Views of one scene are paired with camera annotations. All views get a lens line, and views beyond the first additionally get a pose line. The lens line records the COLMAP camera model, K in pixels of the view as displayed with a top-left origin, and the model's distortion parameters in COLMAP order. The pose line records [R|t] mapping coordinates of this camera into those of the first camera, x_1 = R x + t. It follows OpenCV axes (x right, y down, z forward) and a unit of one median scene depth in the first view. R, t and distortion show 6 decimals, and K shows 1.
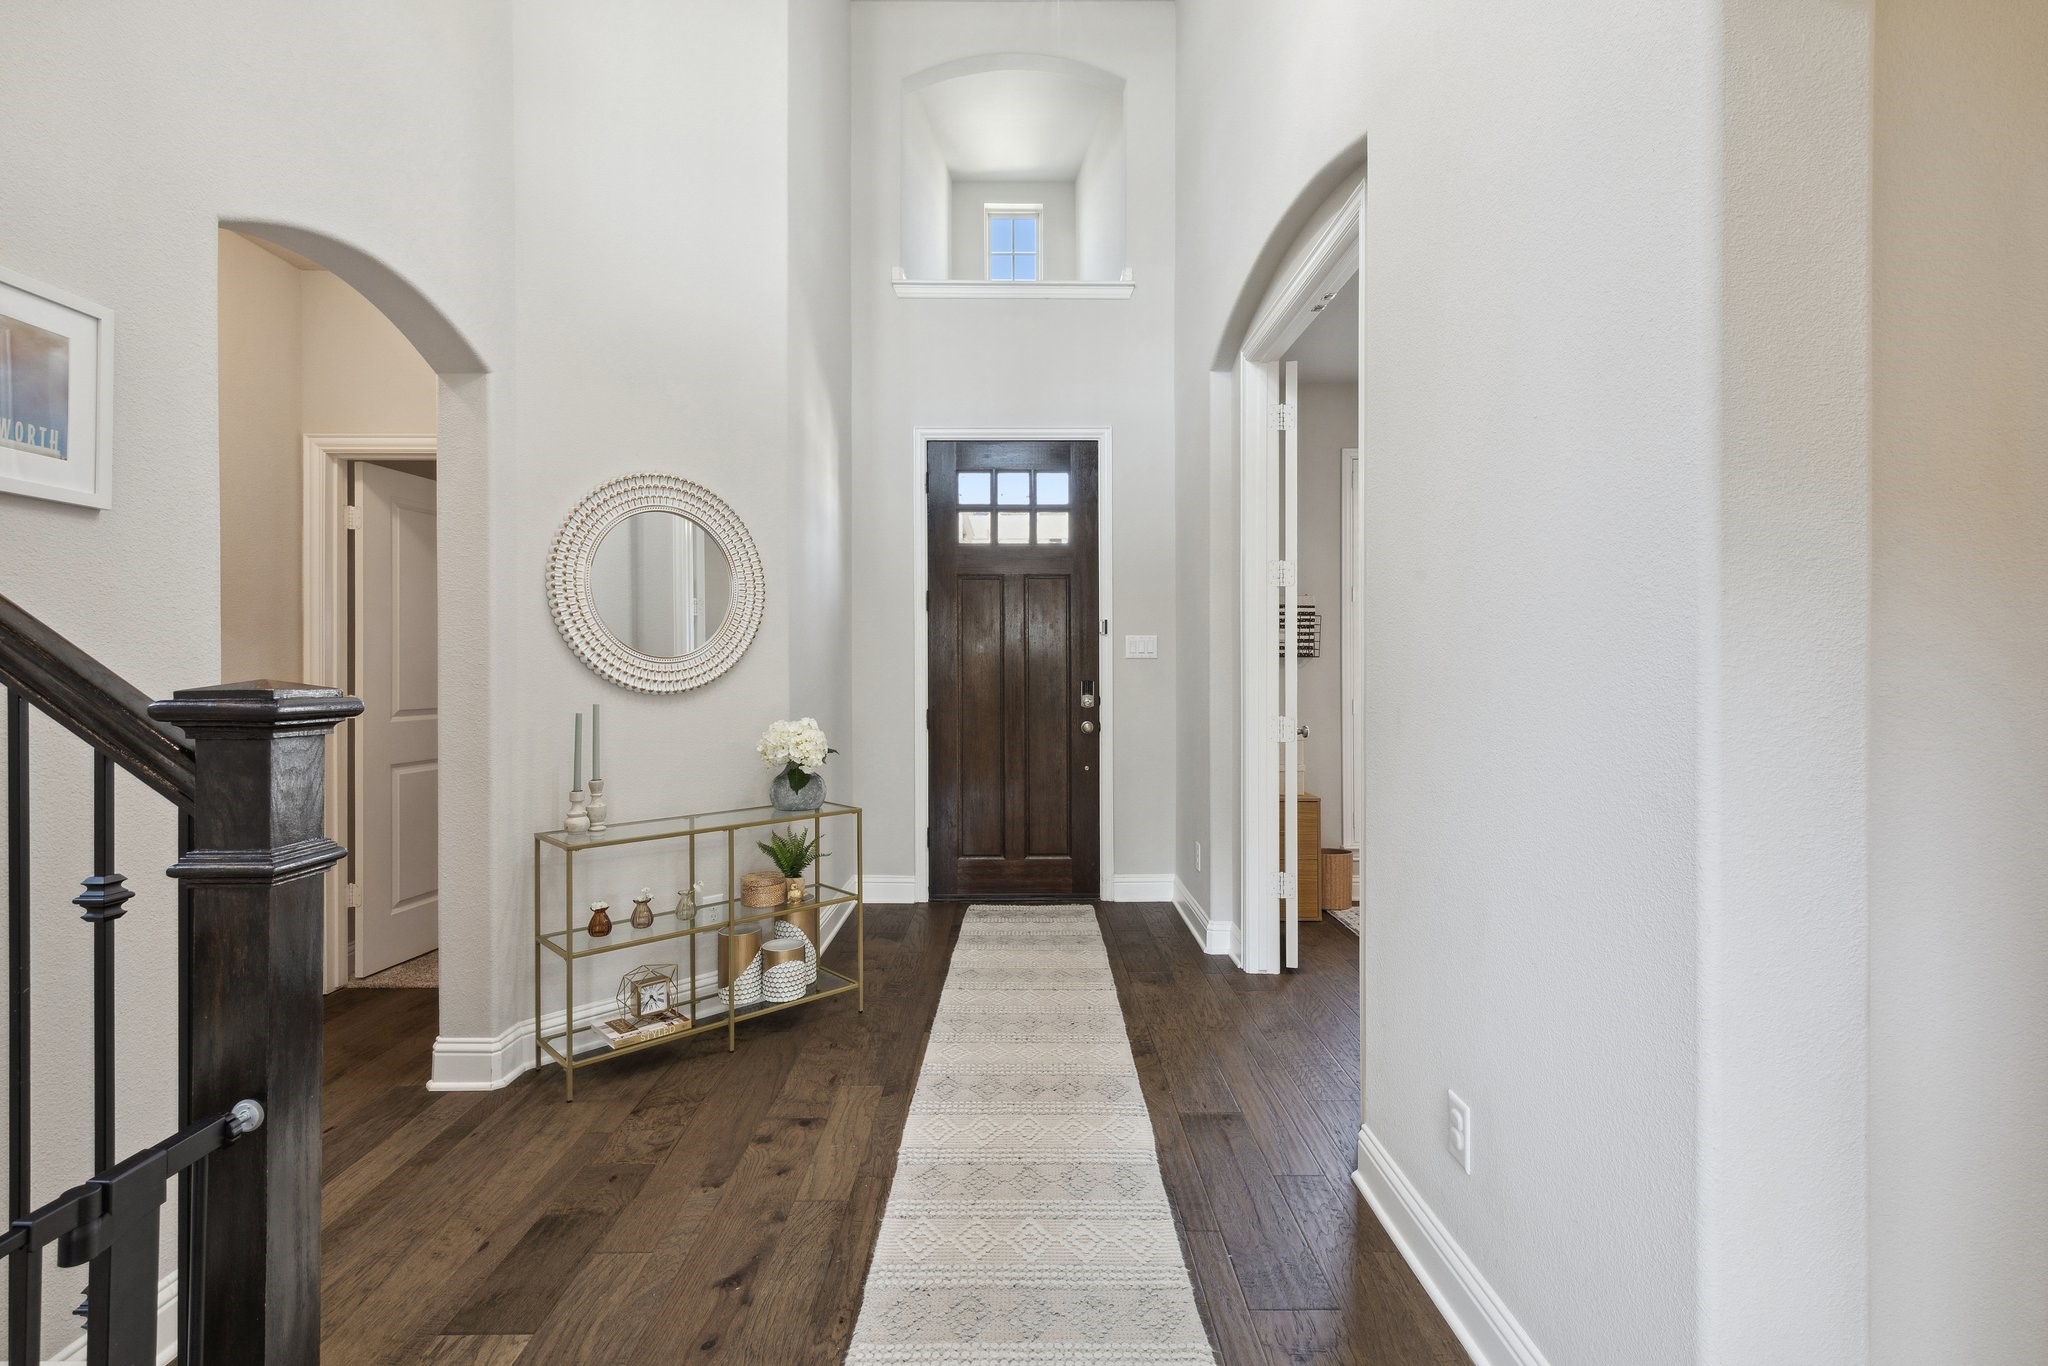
lens RADIAL K [[920.6, 0, 1025.1], [0, 920.6, 672.9], [0, 0, 1]] dist [0.009075, -0.000937]
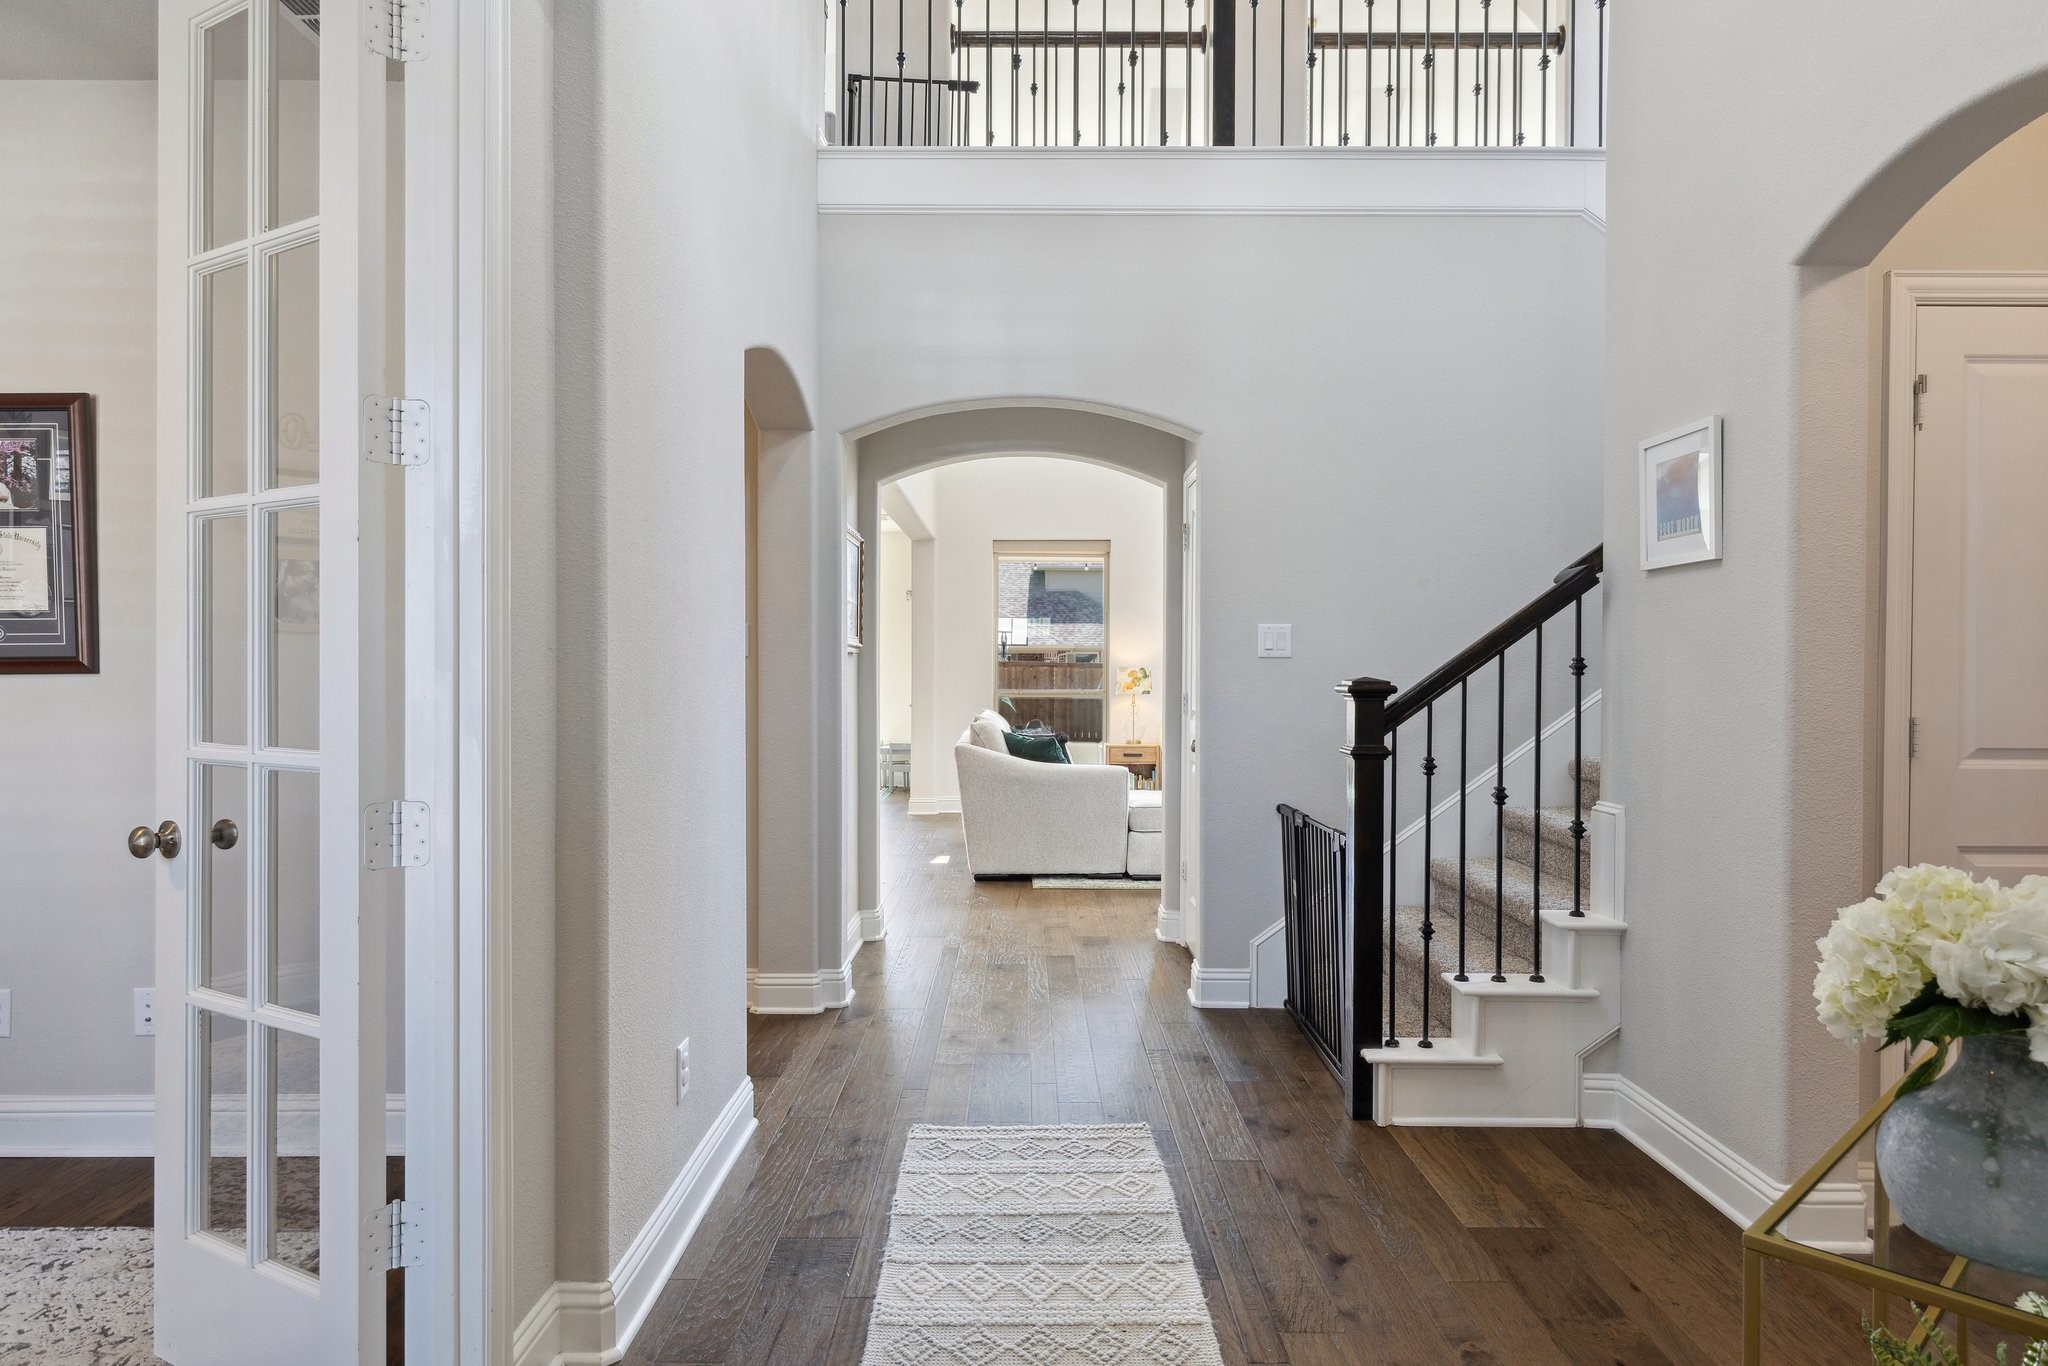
lens RADIAL K [[1238.0, 0, 1024.1], [0, 1238.0, 679.1], [0, 0, 1]] dist [-0.002281, -0.000144]
pose [[-0.999984, -0.004569, 0.003320, 0.035975], [-0.004523, 0.999894, 0.013831, -0.013239], [-0.003383, 0.013815, -0.999899, 2.352207]]
